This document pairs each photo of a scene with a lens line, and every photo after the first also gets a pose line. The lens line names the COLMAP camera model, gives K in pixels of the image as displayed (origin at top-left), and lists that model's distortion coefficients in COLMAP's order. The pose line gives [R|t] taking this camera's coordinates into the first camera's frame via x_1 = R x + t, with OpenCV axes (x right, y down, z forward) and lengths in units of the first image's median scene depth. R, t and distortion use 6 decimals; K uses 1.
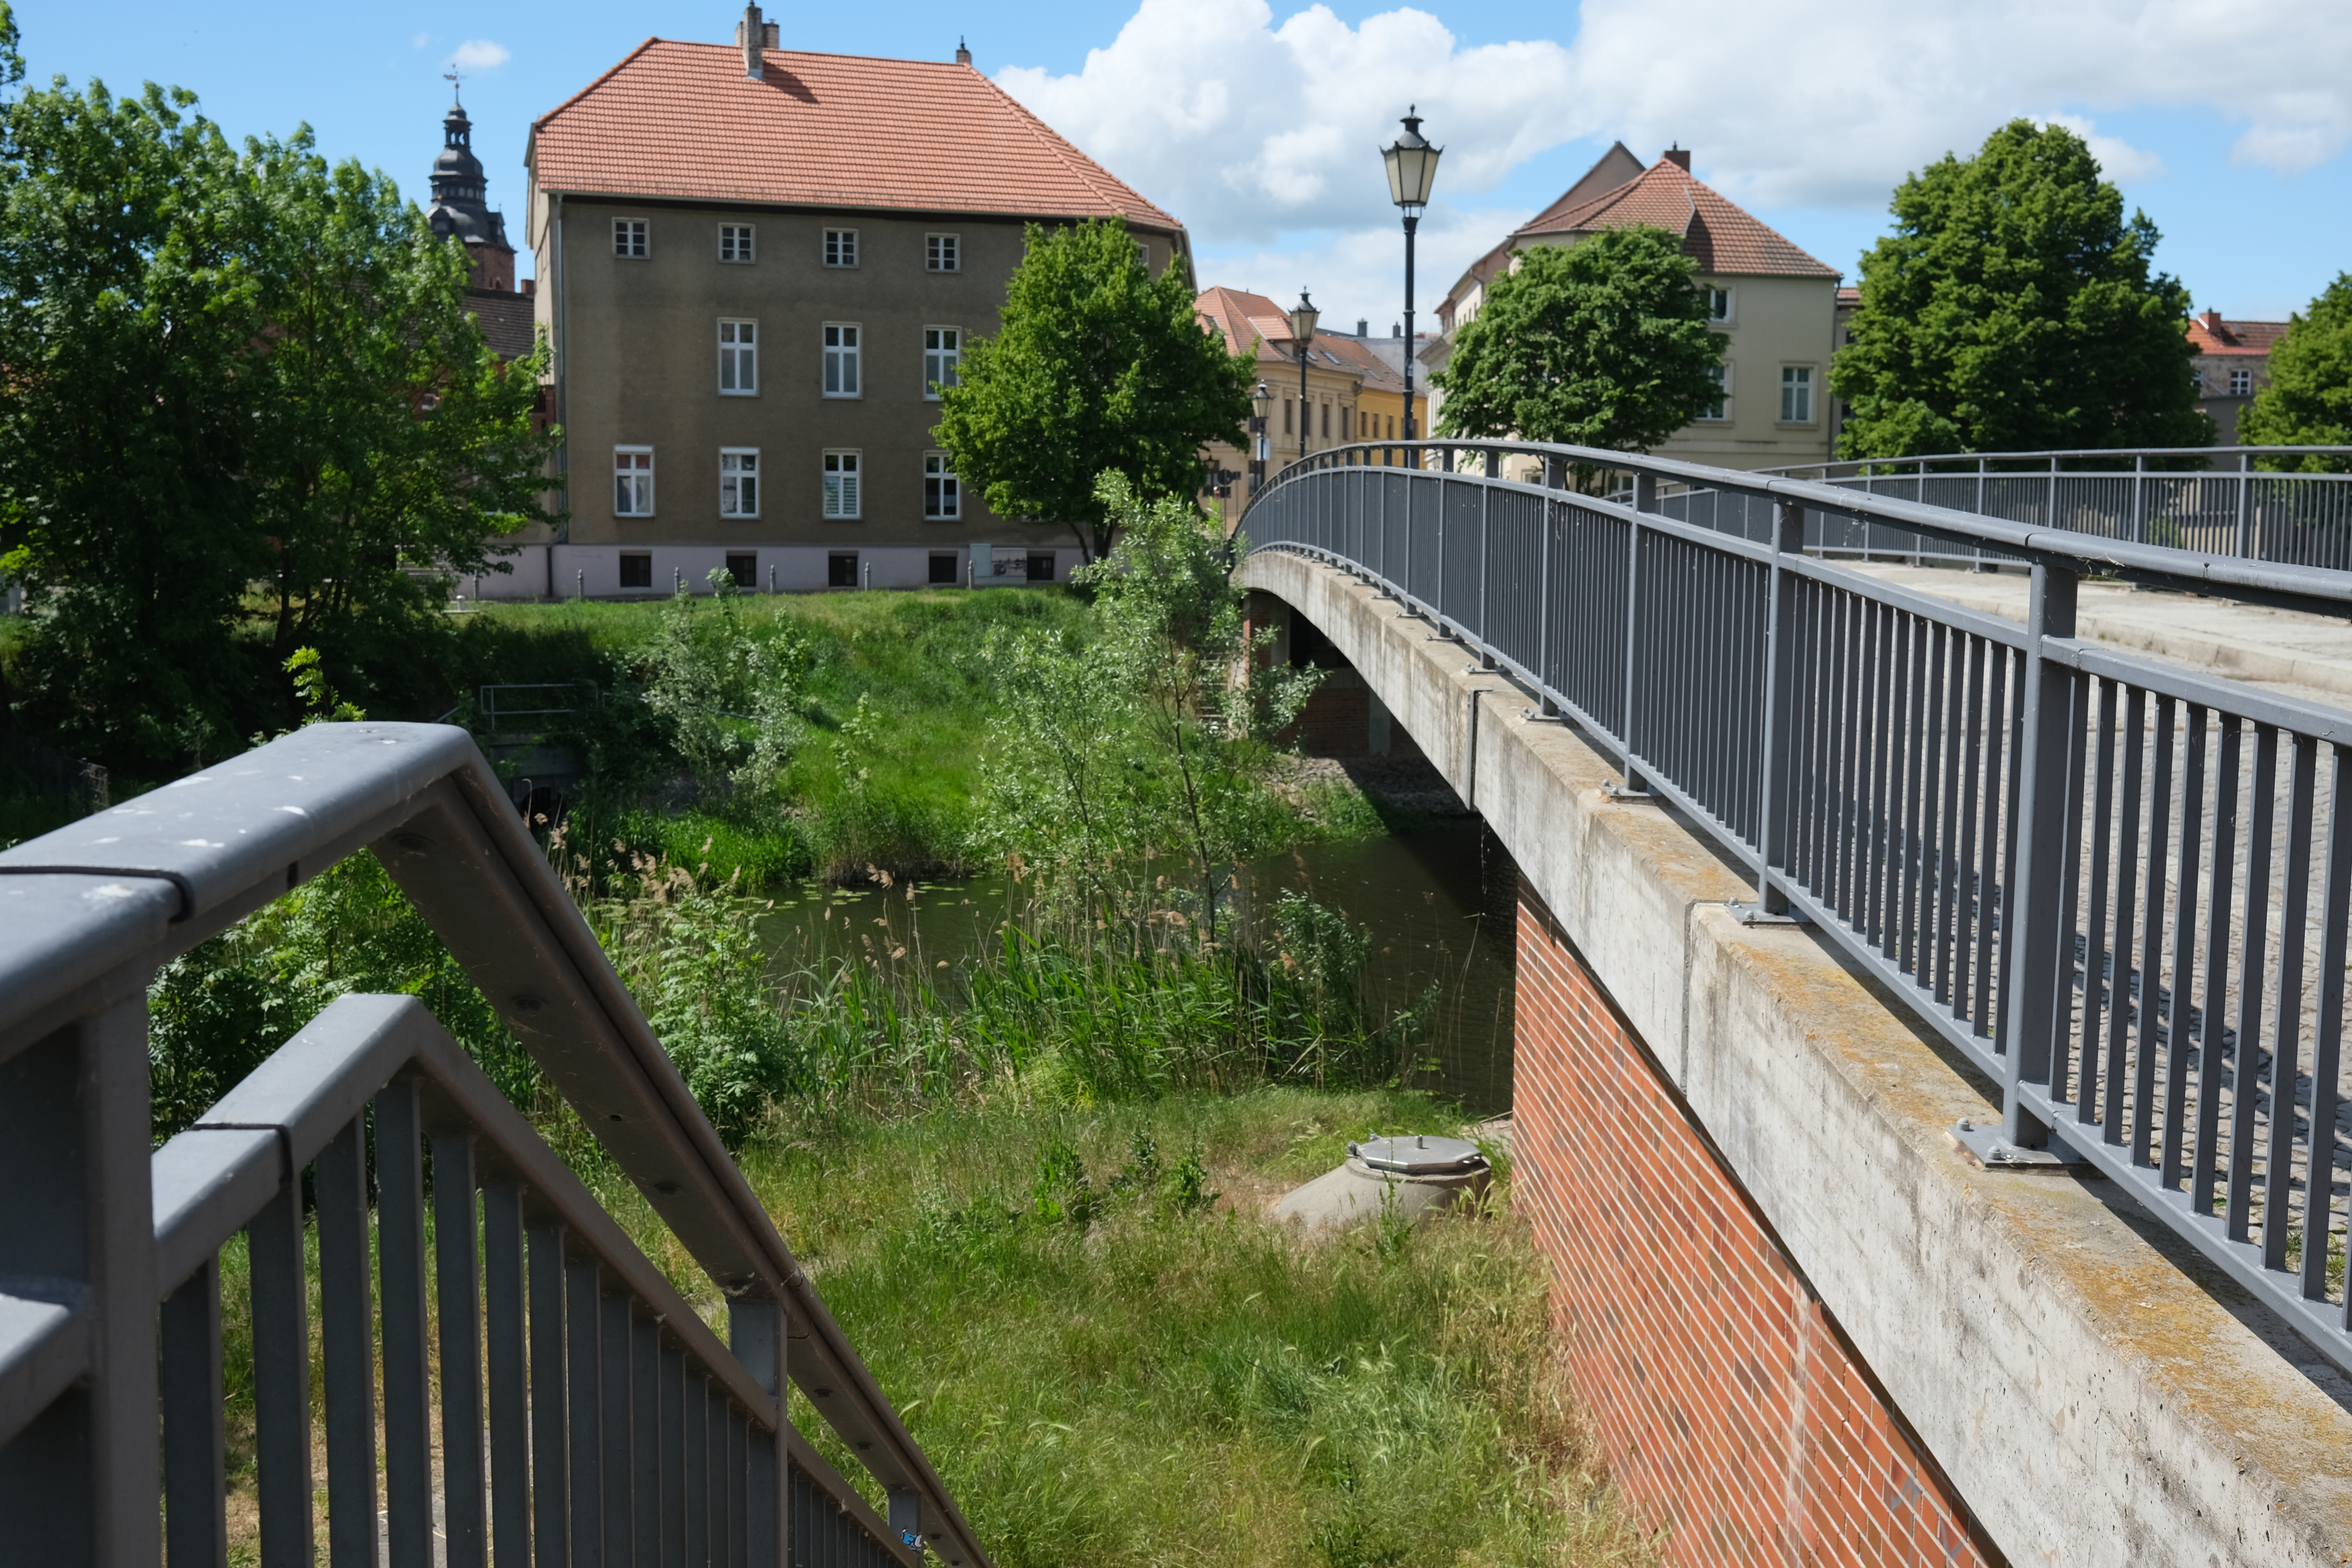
lens RADIAL K [[2395.2, 0, 1176.0], [0, 2395.2, 784.0], [0, 0, 1]] dist [-0.058425, 0.177078]
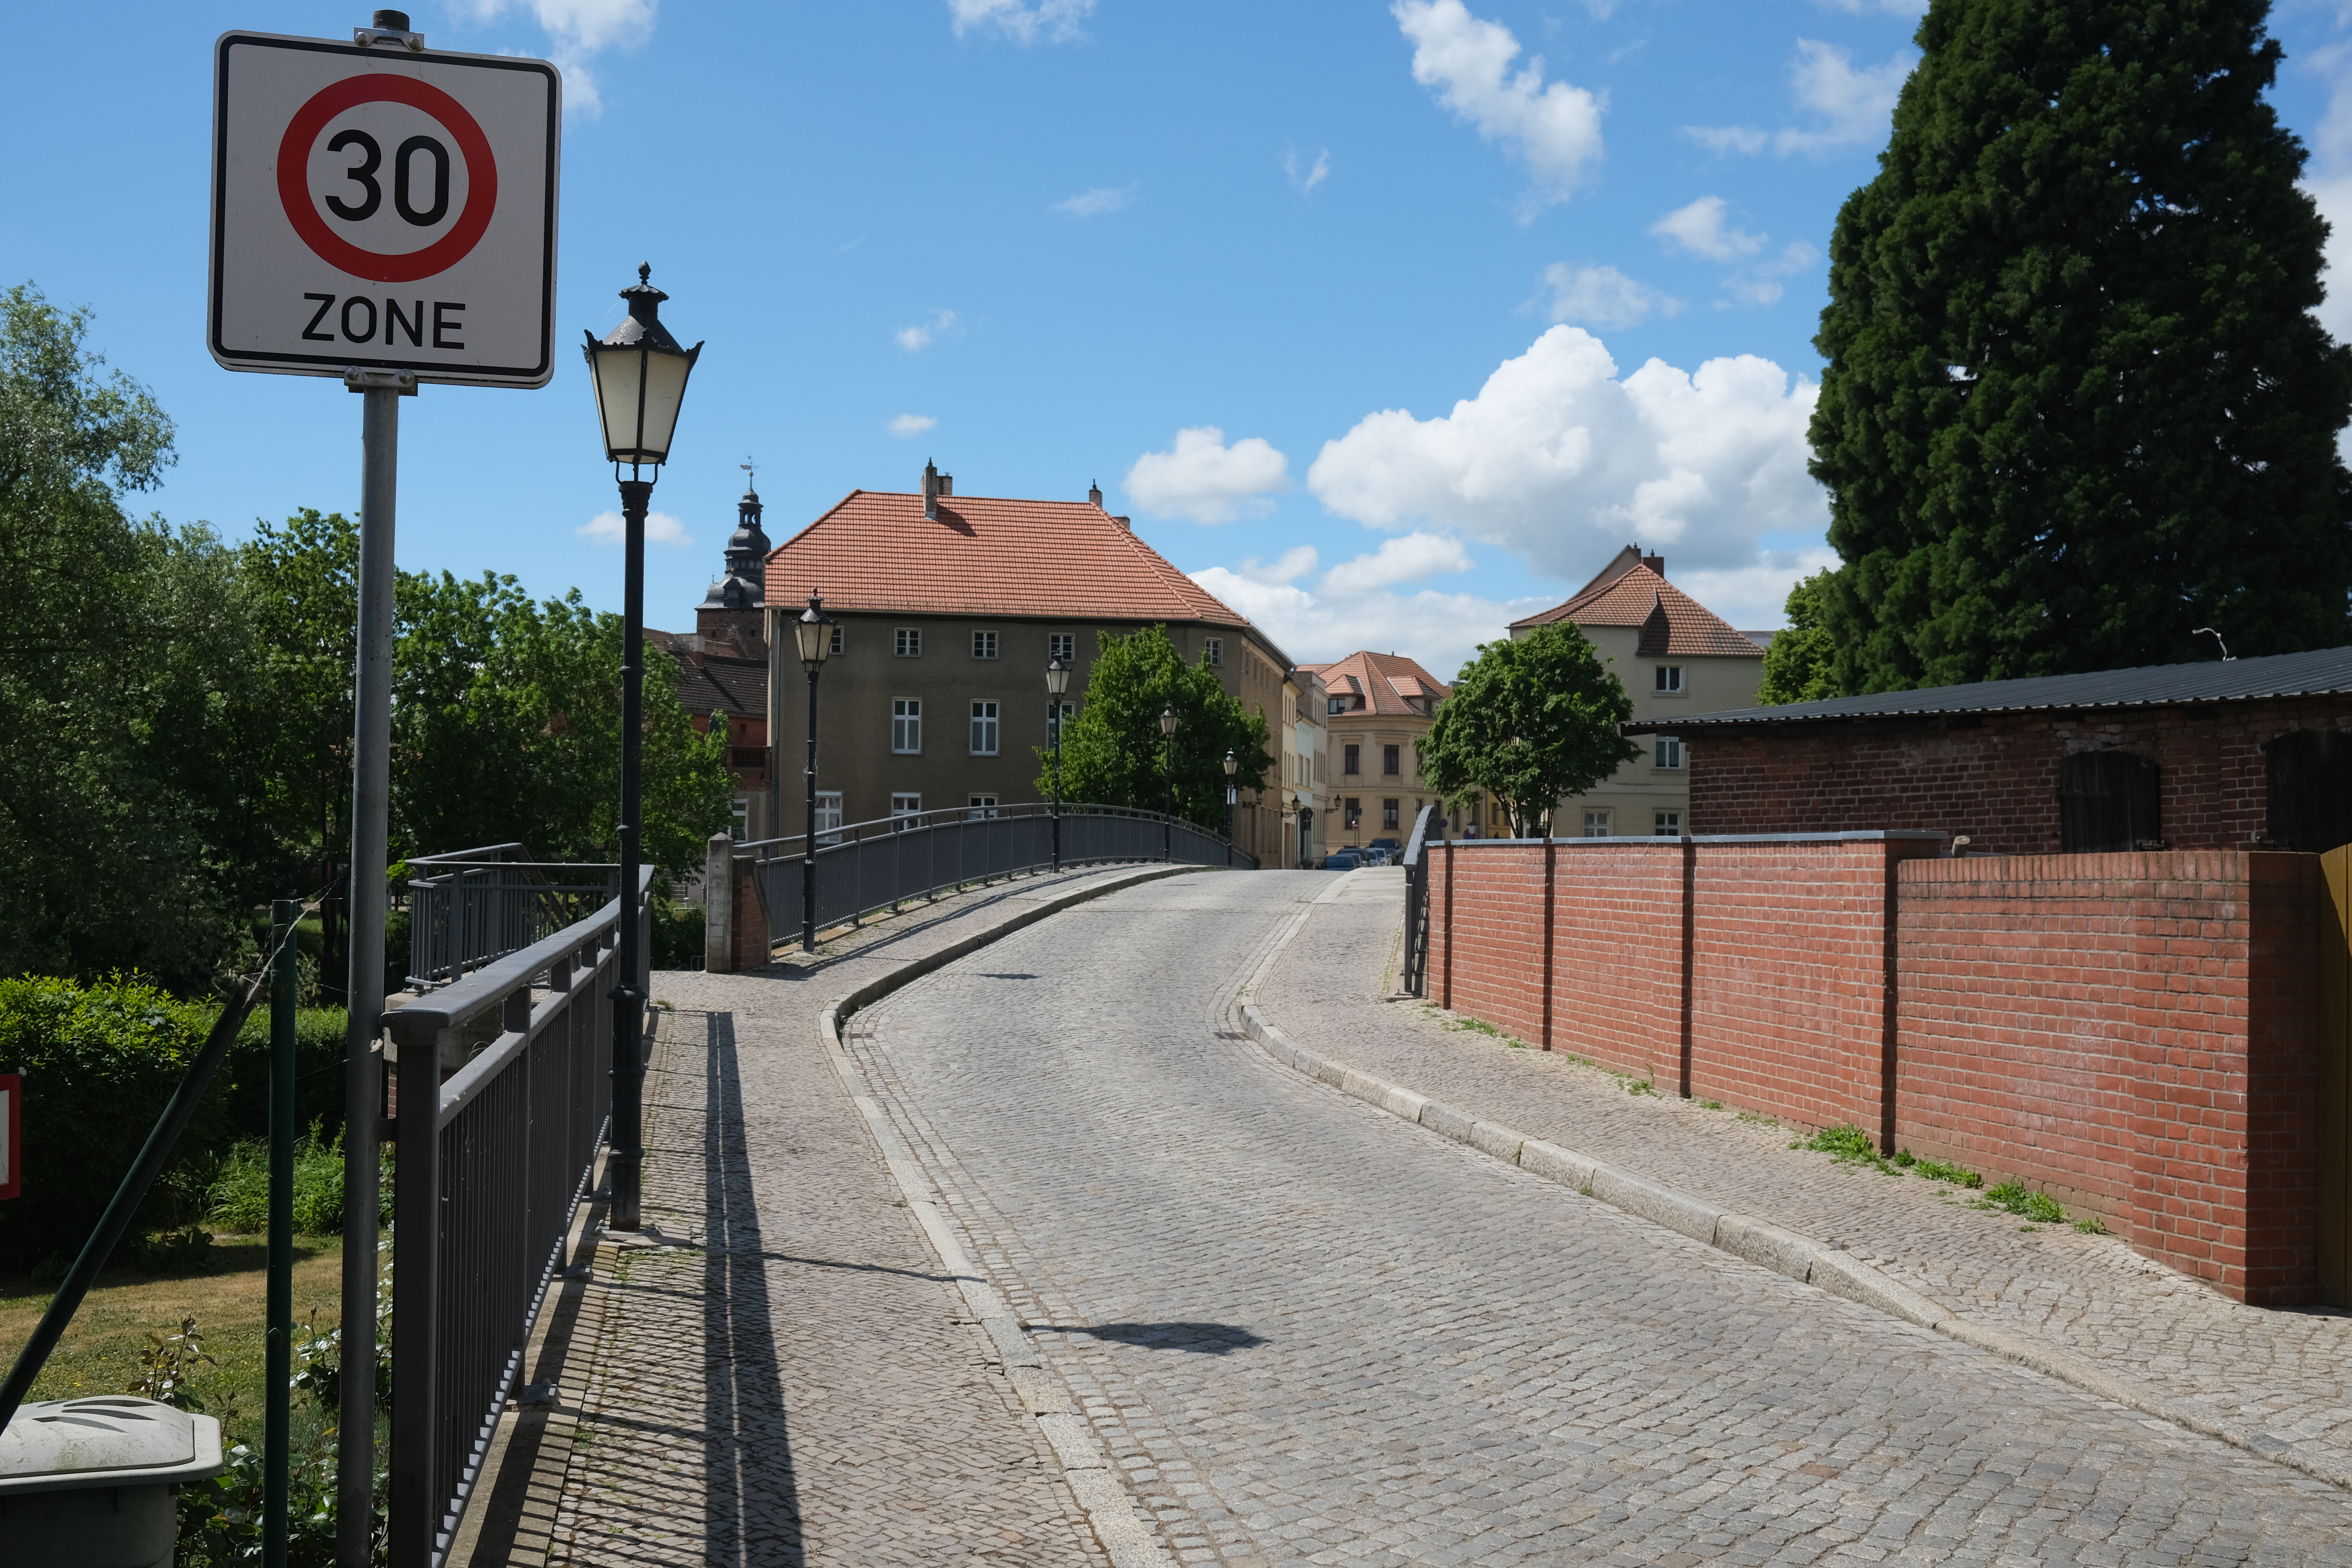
lens RADIAL K [[2395.2, 0, 1176.0], [0, 2395.2, 784.0], [0, 0, 1]] dist [-0.058425, 0.177078]
pose [[0.993047, -0.002101, -0.117703, 0.123993], [-0.014192, 0.990412, -0.137413, 0.036184], [0.116863, 0.138128, 0.983496, -0.298667]]
